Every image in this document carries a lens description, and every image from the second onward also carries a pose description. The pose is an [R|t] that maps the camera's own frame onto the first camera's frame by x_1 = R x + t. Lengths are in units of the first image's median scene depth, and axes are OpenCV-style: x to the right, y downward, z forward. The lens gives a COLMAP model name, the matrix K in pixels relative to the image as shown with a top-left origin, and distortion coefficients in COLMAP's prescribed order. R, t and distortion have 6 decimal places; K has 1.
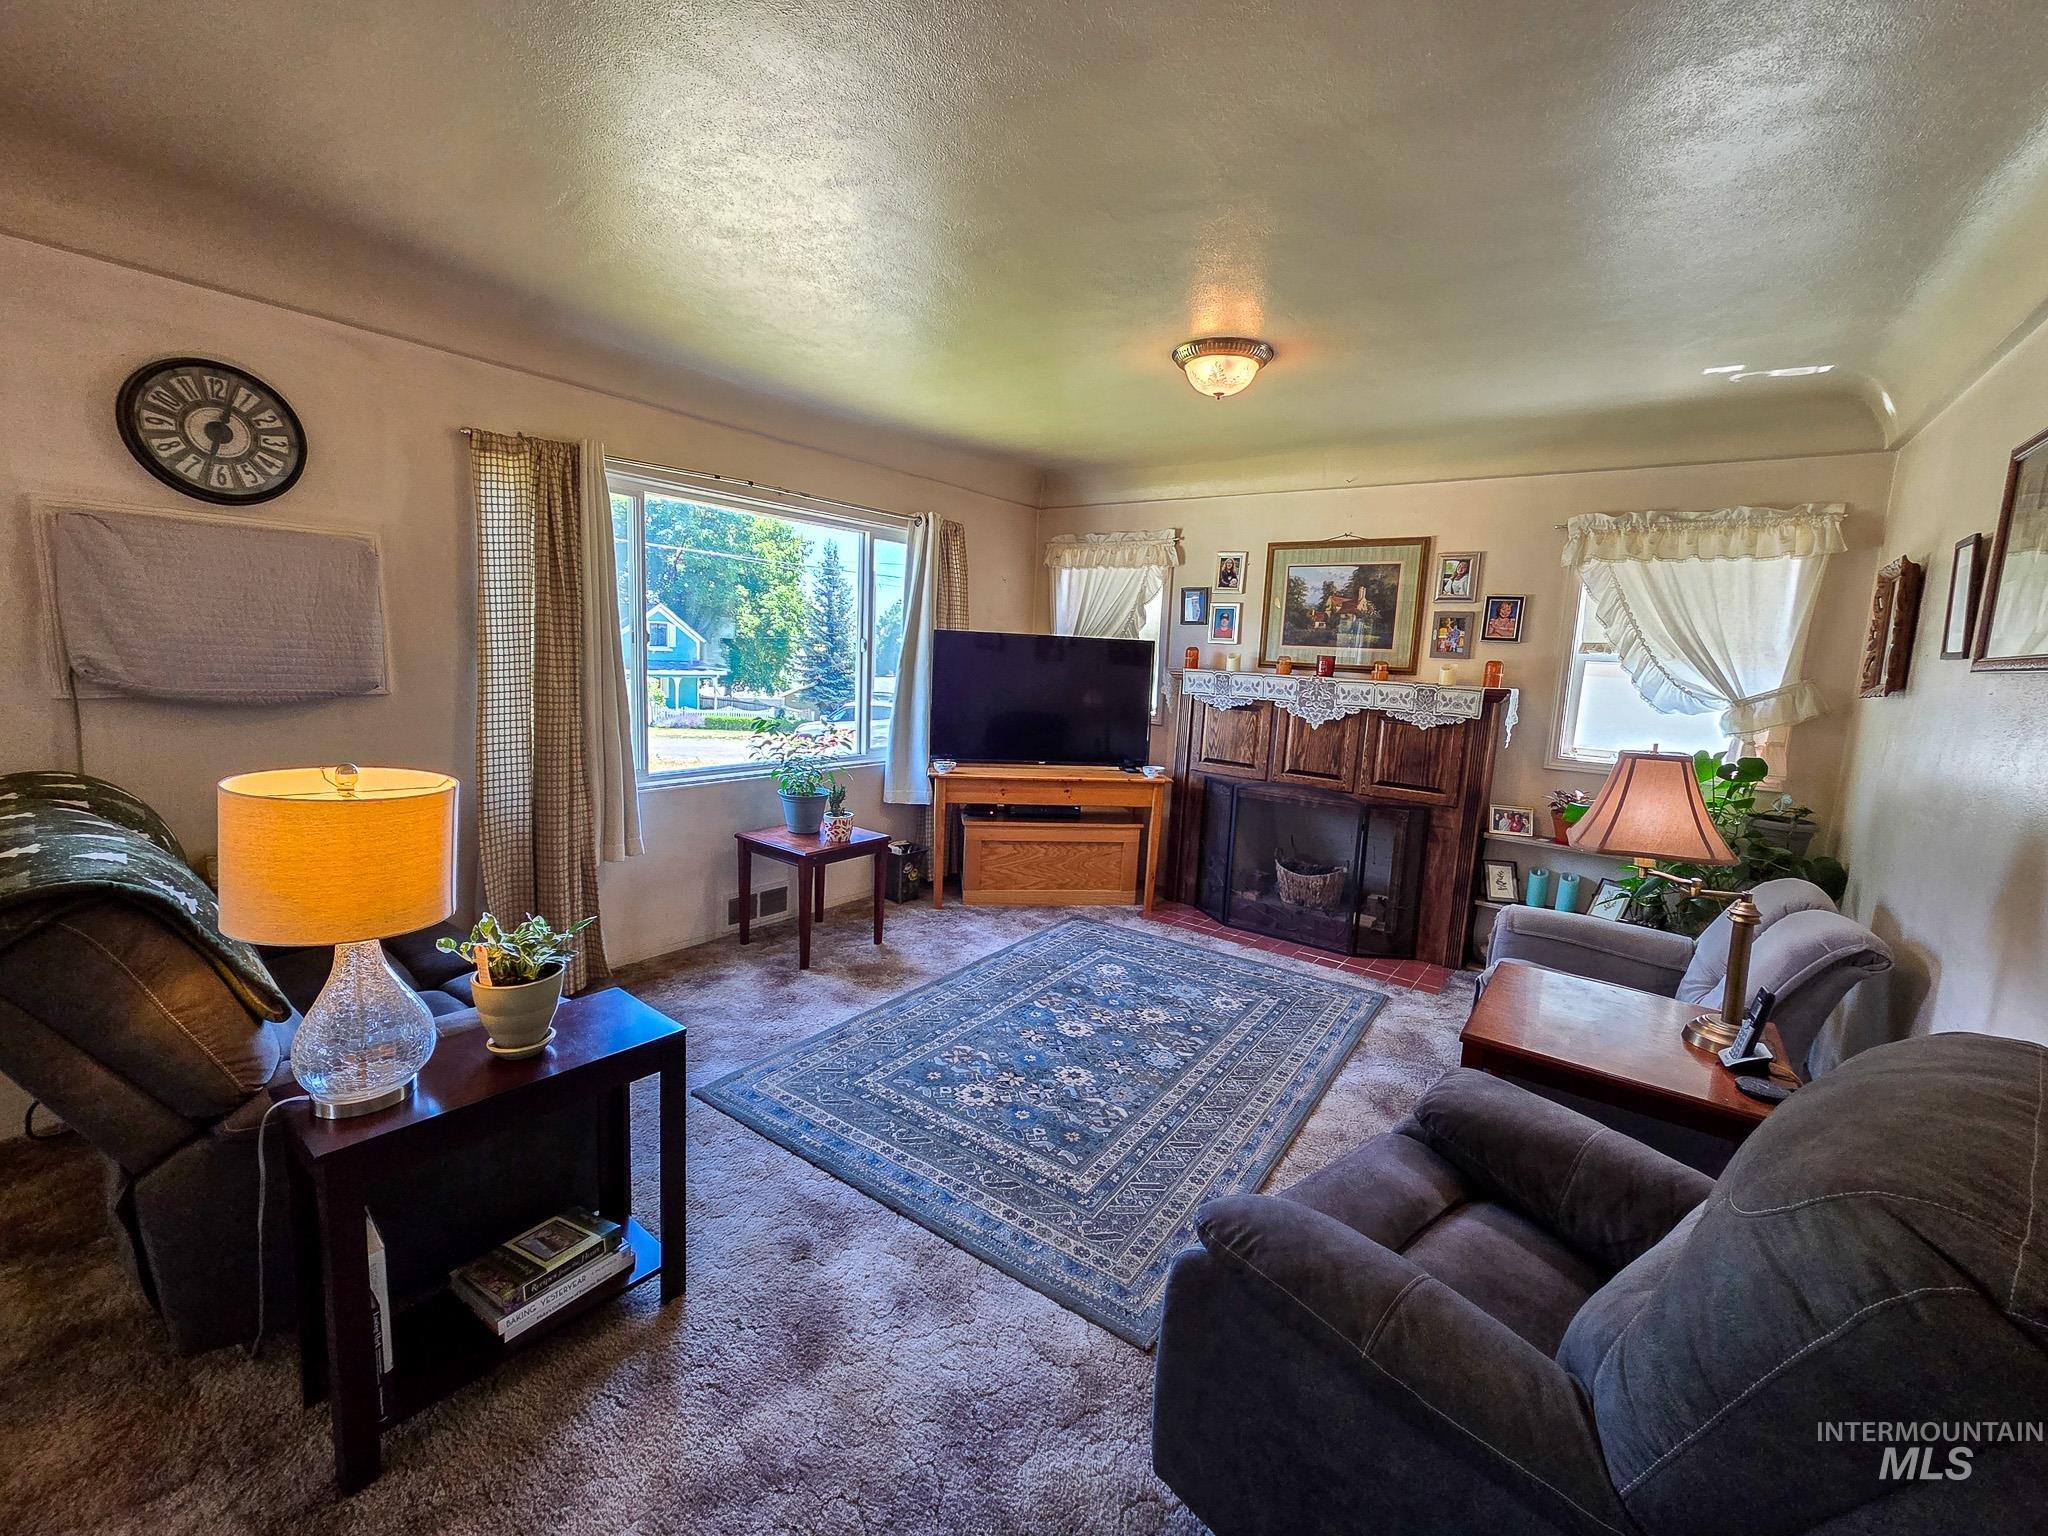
lens RADIAL K [[832.4, 0, 1044.7], [0, 832.4, 762.5], [0, 0, 1]] dist [0.001869, -0.000945]
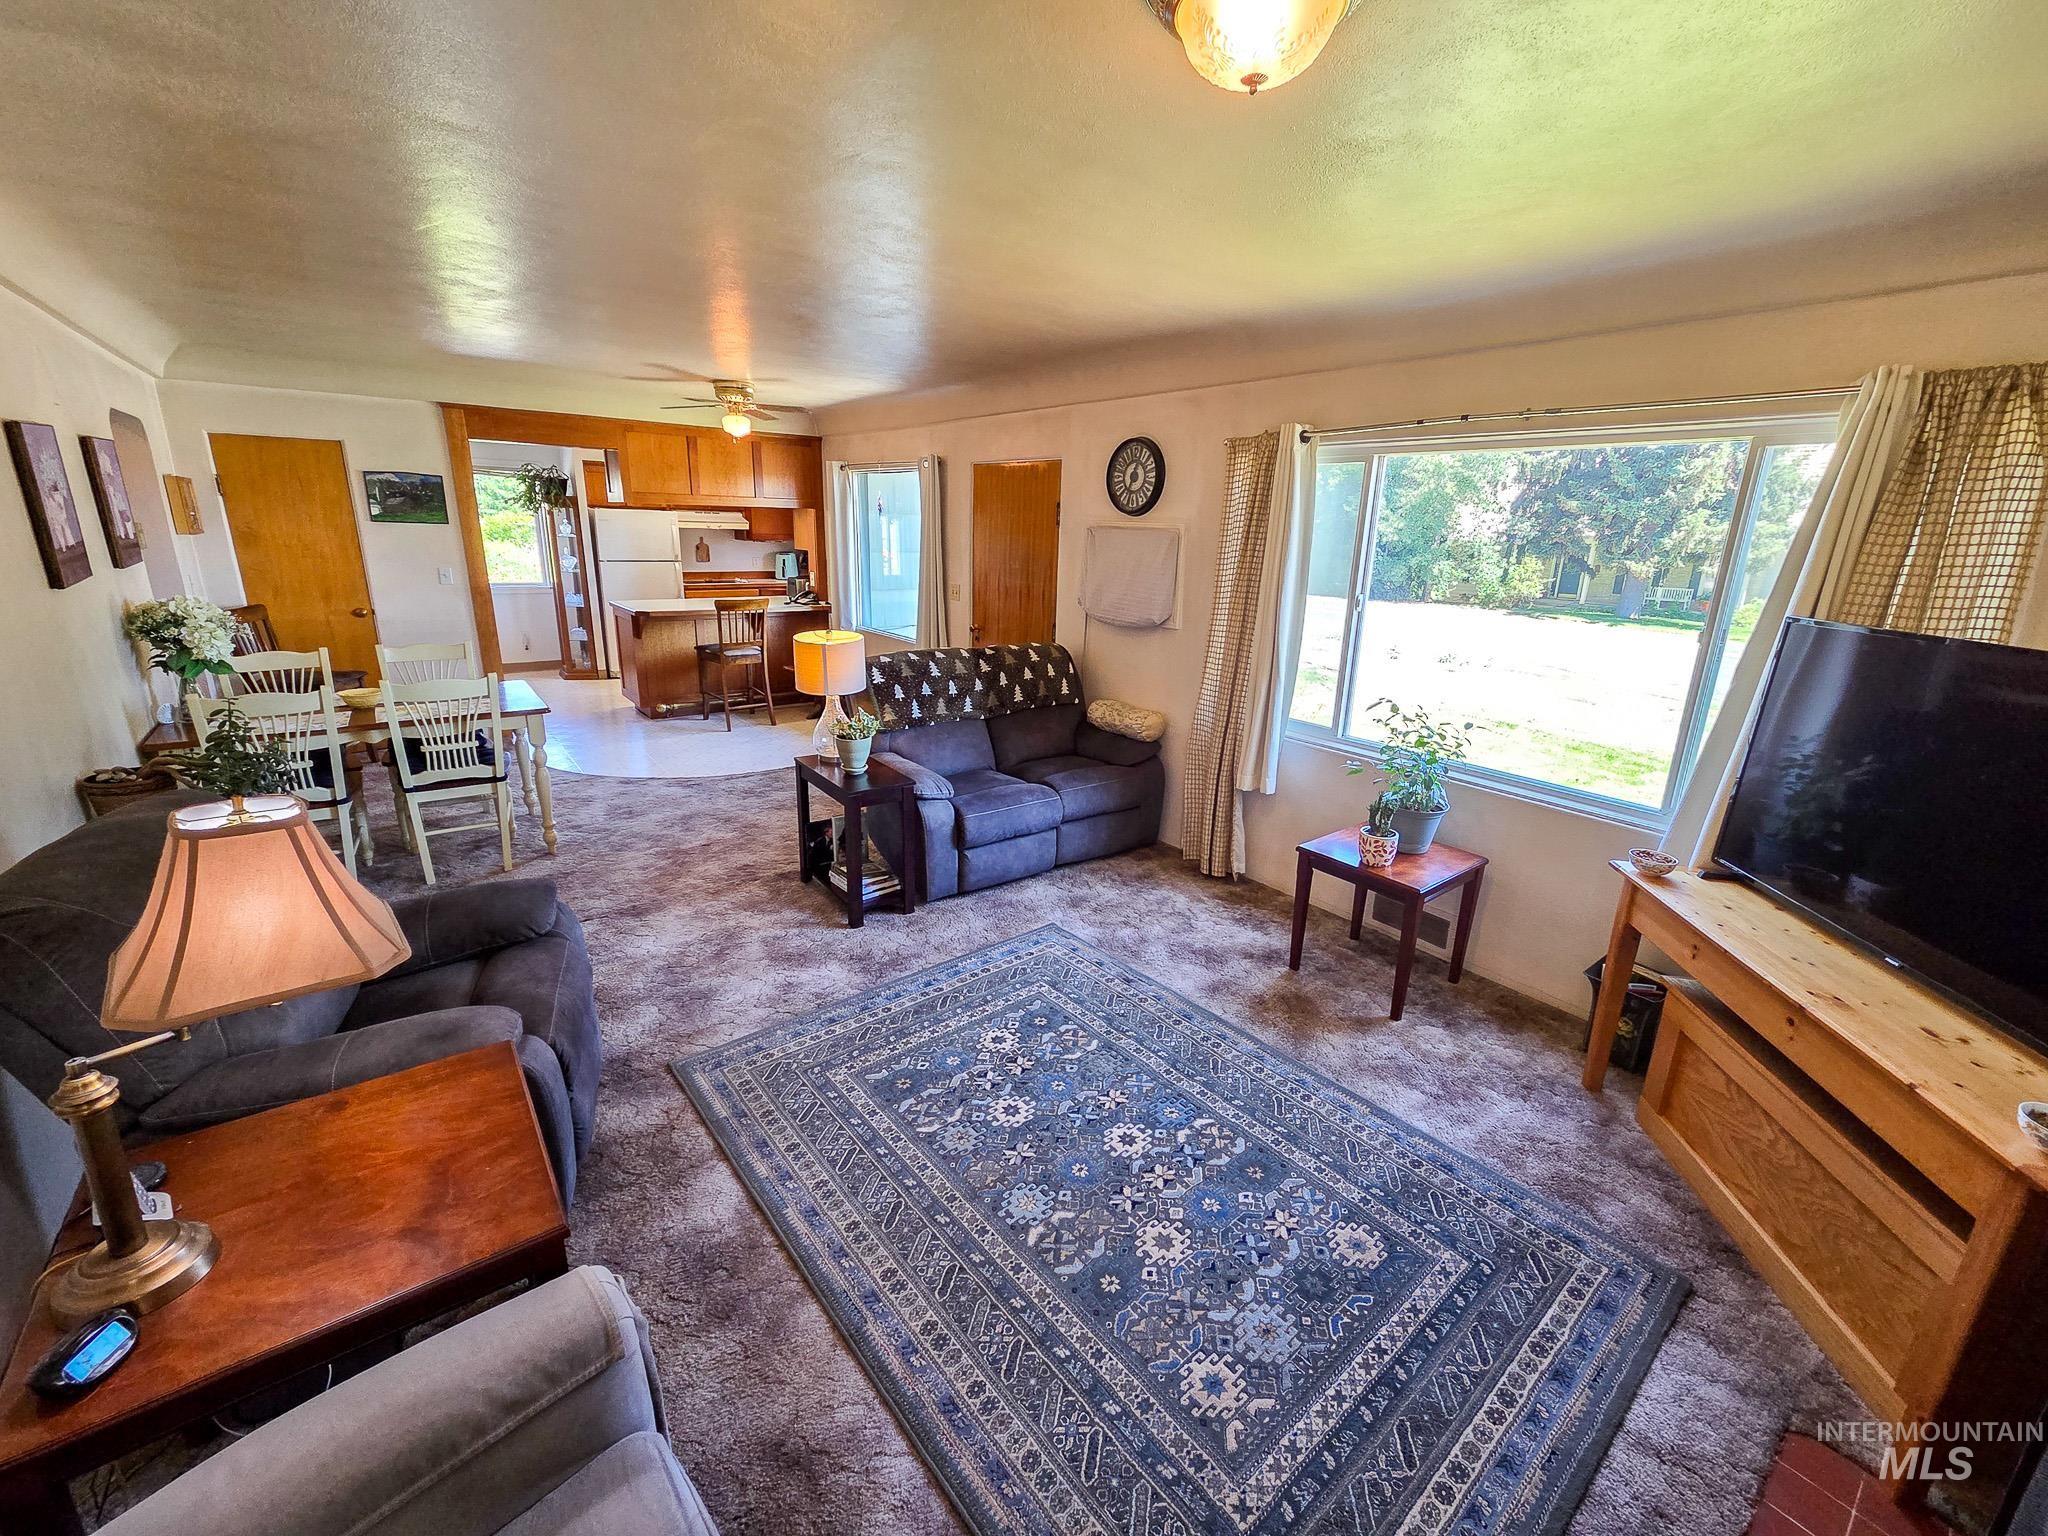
lens RADIAL K [[832.4, 0, 1044.7], [0, 832.4, 762.5], [0, 0, 1]] dist [0.001869, -0.000945]
pose [[-0.265325, 0.211362, -0.940707, 0.533336], [-0.179057, 0.947901, 0.263481, -0.142889], [0.947386, 0.238348, -0.213656, 0.784941]]
